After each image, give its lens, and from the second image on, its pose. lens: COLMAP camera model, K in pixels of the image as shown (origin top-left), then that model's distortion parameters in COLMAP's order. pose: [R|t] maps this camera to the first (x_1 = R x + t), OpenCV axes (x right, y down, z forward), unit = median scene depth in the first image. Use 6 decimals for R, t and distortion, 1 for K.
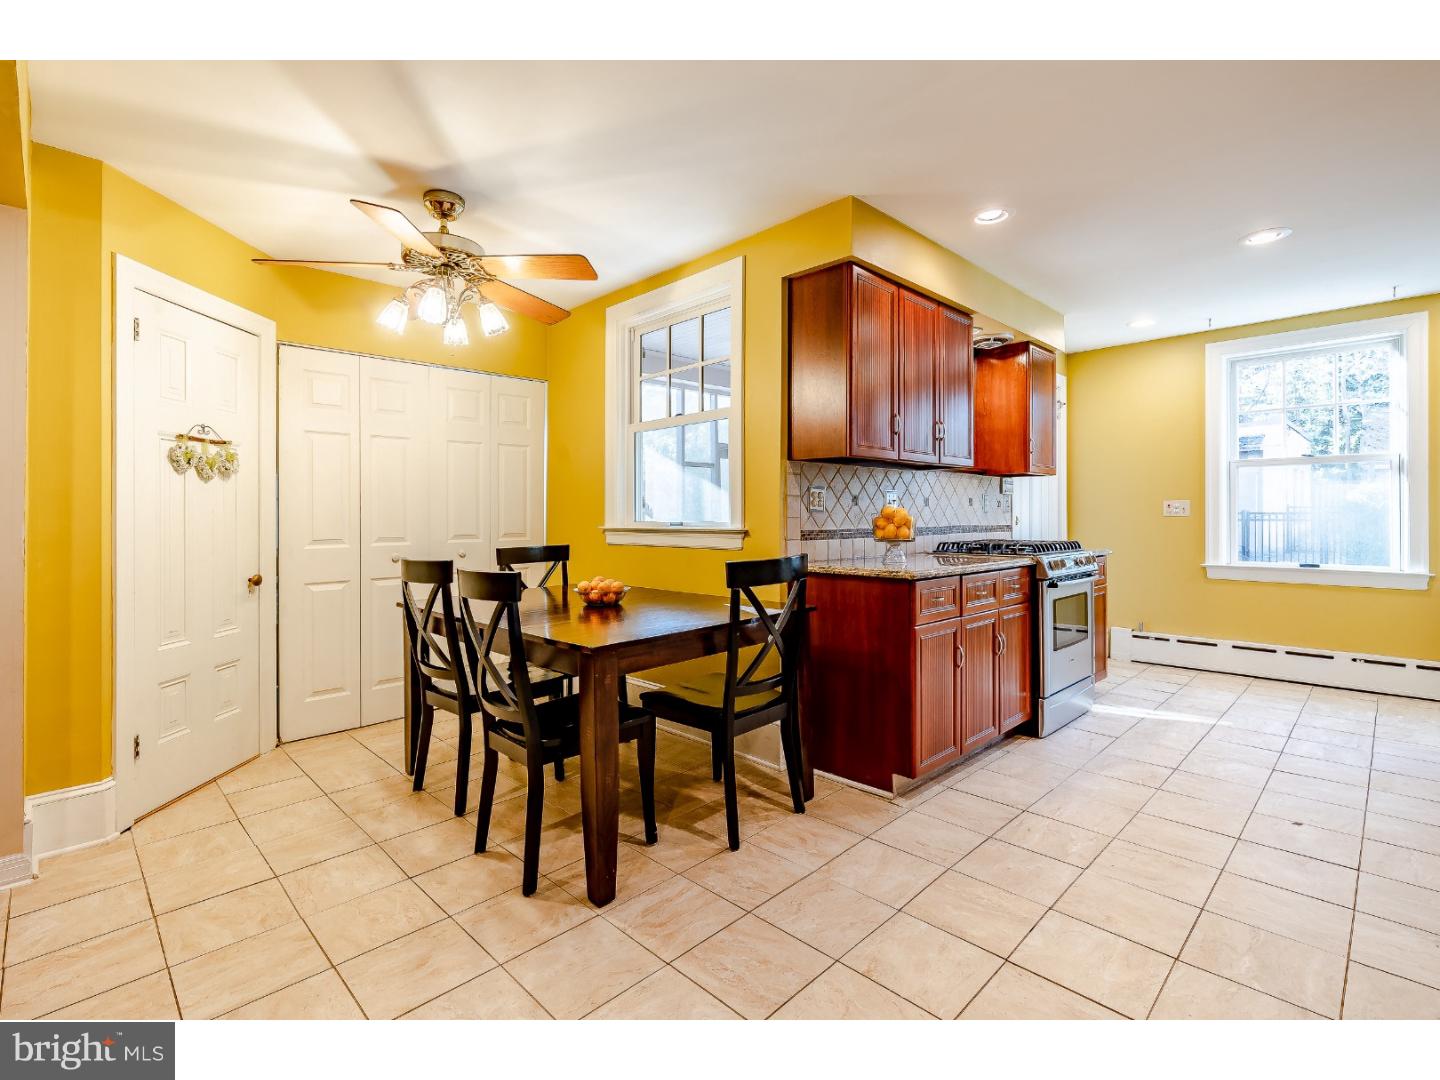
lens RADIAL K [[668.0, 0, 721.8], [0, 668.0, 515.8], [0, 0, 1]] dist [-0.000655, 0.000001]
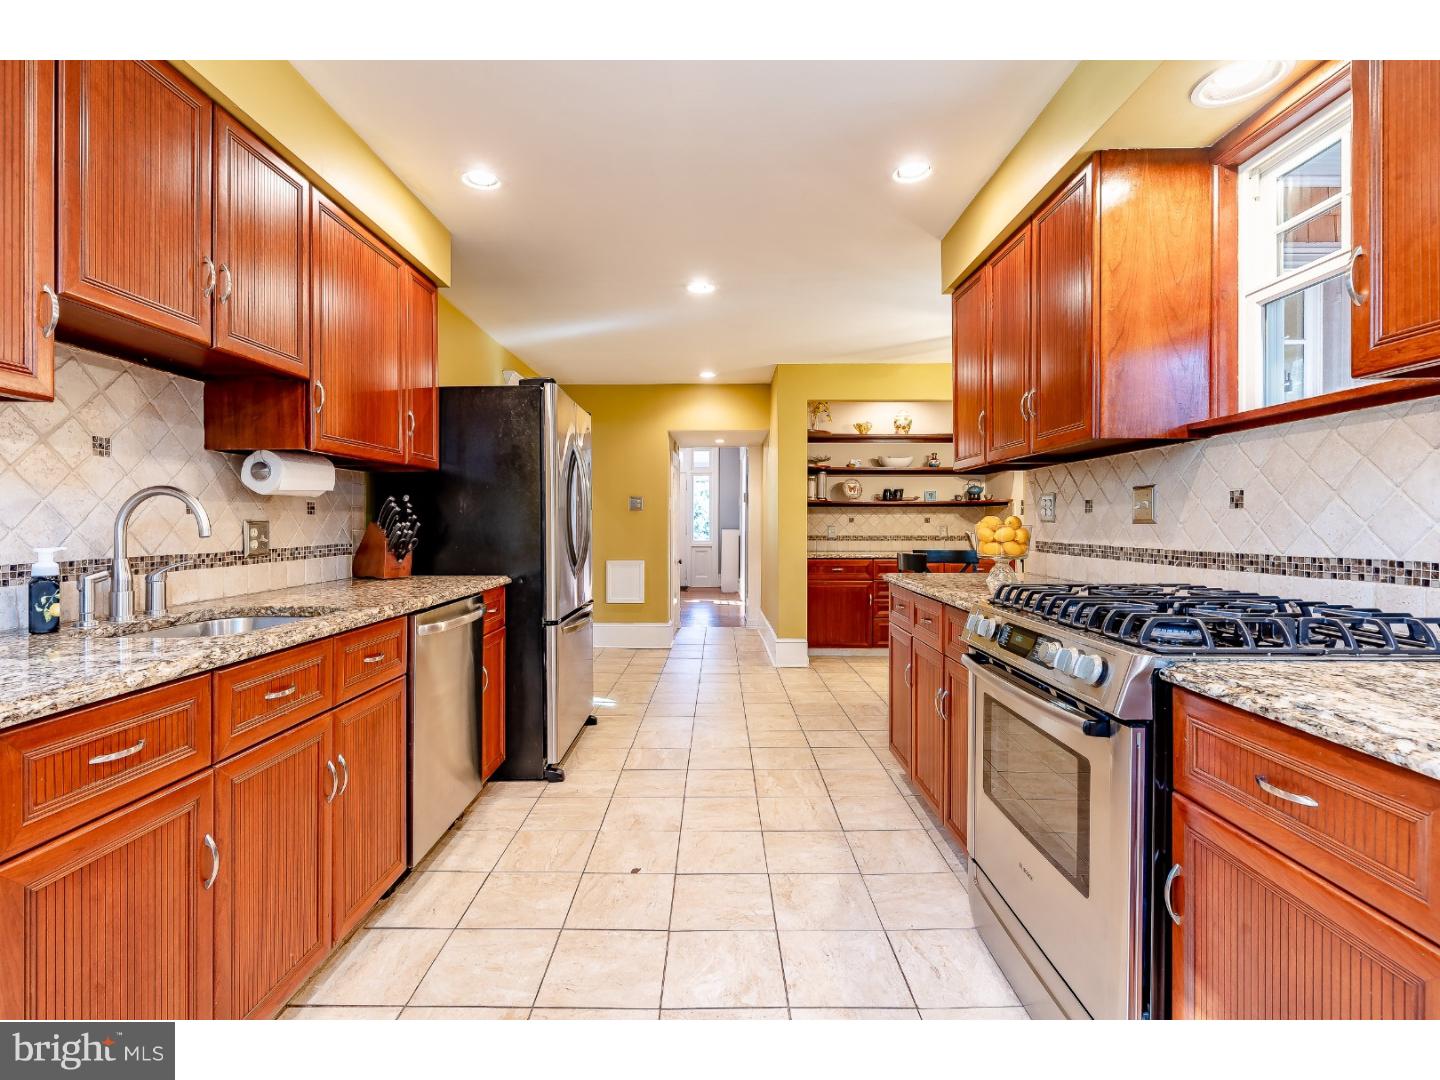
lens RADIAL K [[681.2, 0, 713.7], [0, 681.2, 505.0], [0, 0, 1]] dist [-0.000280, -0.000331]
pose [[-0.704808, -0.014023, -0.709259, 1.559040], [0.005426, 0.999669, -0.025156, -0.011573], [0.709377, -0.021579, -0.704499, 1.867425]]
